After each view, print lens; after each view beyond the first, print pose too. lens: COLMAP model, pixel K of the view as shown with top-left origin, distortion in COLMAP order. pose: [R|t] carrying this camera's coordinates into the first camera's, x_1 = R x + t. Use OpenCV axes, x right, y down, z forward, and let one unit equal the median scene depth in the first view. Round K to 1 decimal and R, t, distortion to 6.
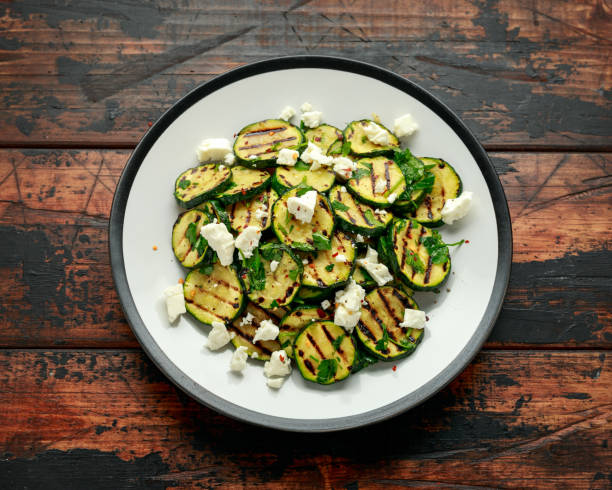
lens RADIAL K [[1073.0, 0, 306.0], [0, 1073.0, 245.0], [0, 0, 1]] dist [-0.012029, 0.045159]
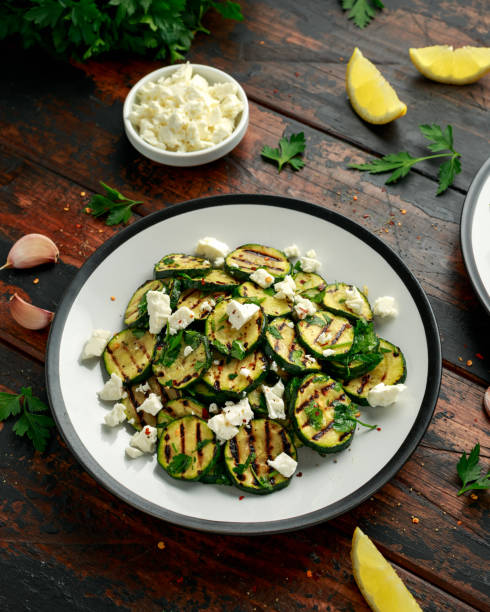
lens RADIAL K [[1073.0, 0, 245.0], [0, 1073.0, 306.0], [0, 0, 1]] dist [-0.012029, 0.045159]
pose [[0.850499, 0.420842, -0.315504, 0.318364], [-0.481303, 0.864621, -0.144147, 0.102502], [0.212128, 0.274450, 0.937912, 0.035275]]
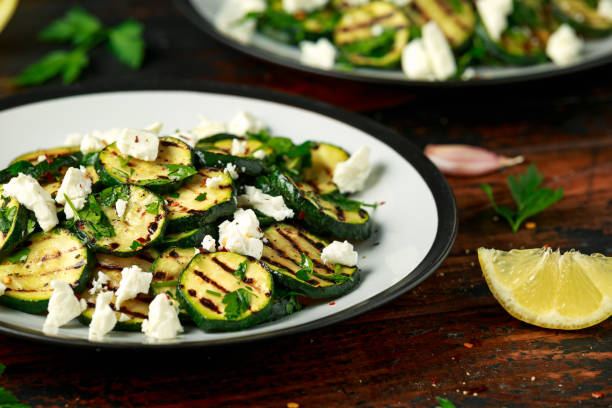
lens RADIAL K [[3365.3, 0, 306.0], [0, 3365.3, 204.0], [0, 0, 1]] dist [0.147357, 4.348232]
pose [[0.956577, -0.128781, 0.261490, -0.469353], [0.272671, 0.712409, -0.646626, 1.411210], [-0.103015, 0.689847, 0.716588, -0.536506]]
